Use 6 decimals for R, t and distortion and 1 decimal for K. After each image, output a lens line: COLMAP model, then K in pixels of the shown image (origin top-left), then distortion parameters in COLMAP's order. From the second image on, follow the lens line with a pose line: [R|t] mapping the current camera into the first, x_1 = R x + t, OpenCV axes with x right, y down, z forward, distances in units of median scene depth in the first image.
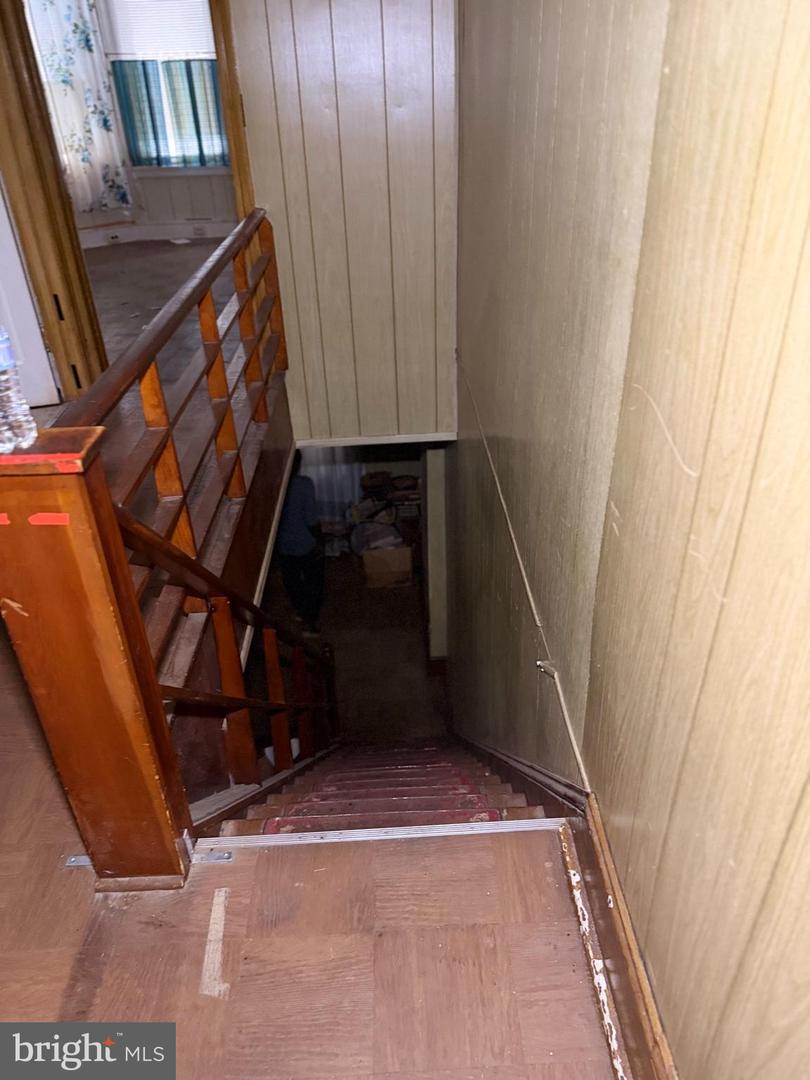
lens RADIAL K [[756.6, 0, 409.4], [0, 756.6, 537.1], [0, 0, 1]] dist [0.053447, -0.059084]
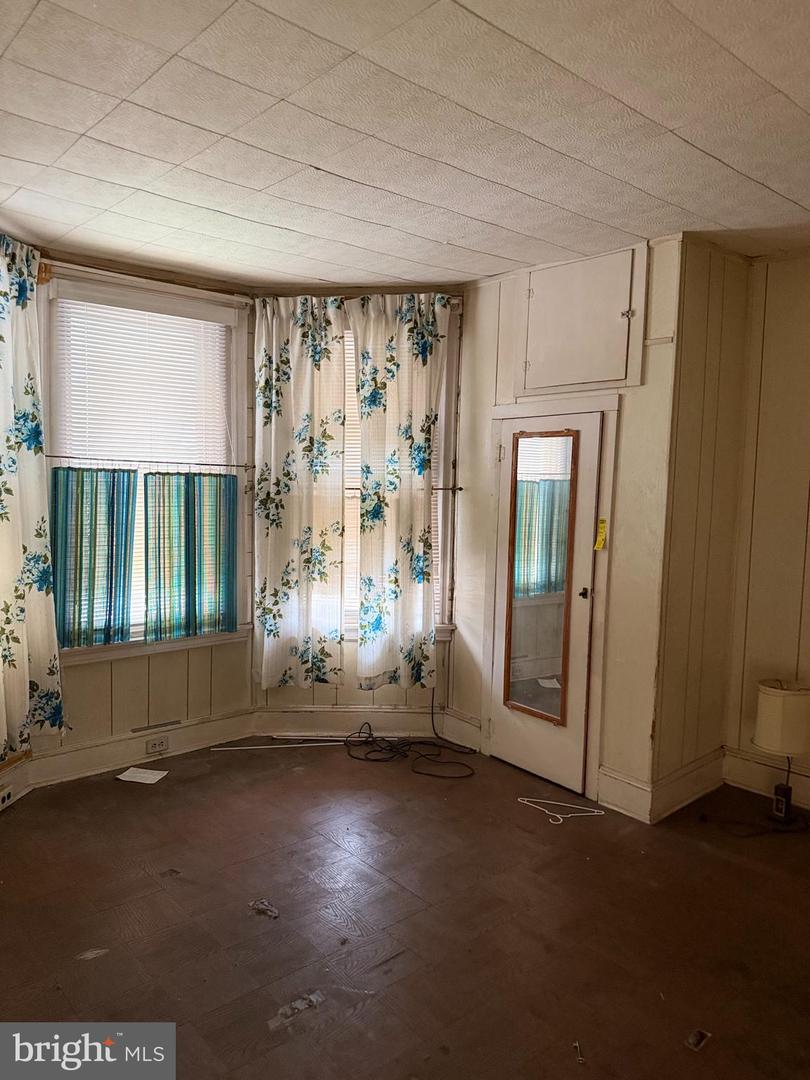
lens RADIAL K [[756.6, 0, 409.4], [0, 756.6, 537.1], [0, 0, 1]] dist [0.053447, -0.059084]
pose [[0.771870, -0.002671, 0.635775, -0.554576], [0.284860, 0.895455, -0.342076, -0.350192], [-0.568394, 0.445145, 0.691935, 0.551400]]
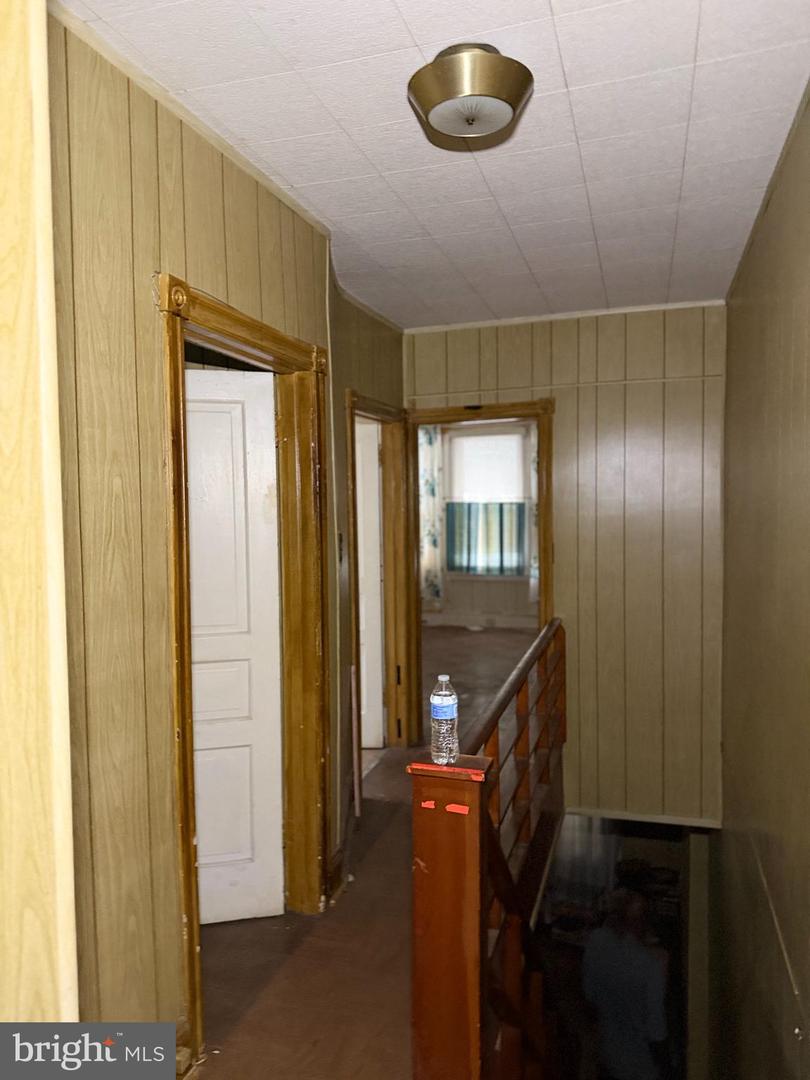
lens RADIAL K [[756.6, 0, 409.4], [0, 756.6, 537.1], [0, 0, 1]] dist [0.053447, -0.059084]
pose [[0.944001, 0.034621, -0.328120, -0.007273], [-0.183820, 0.881029, -0.435888, 0.035101], [0.273992, 0.471794, 0.838057, -0.126358]]
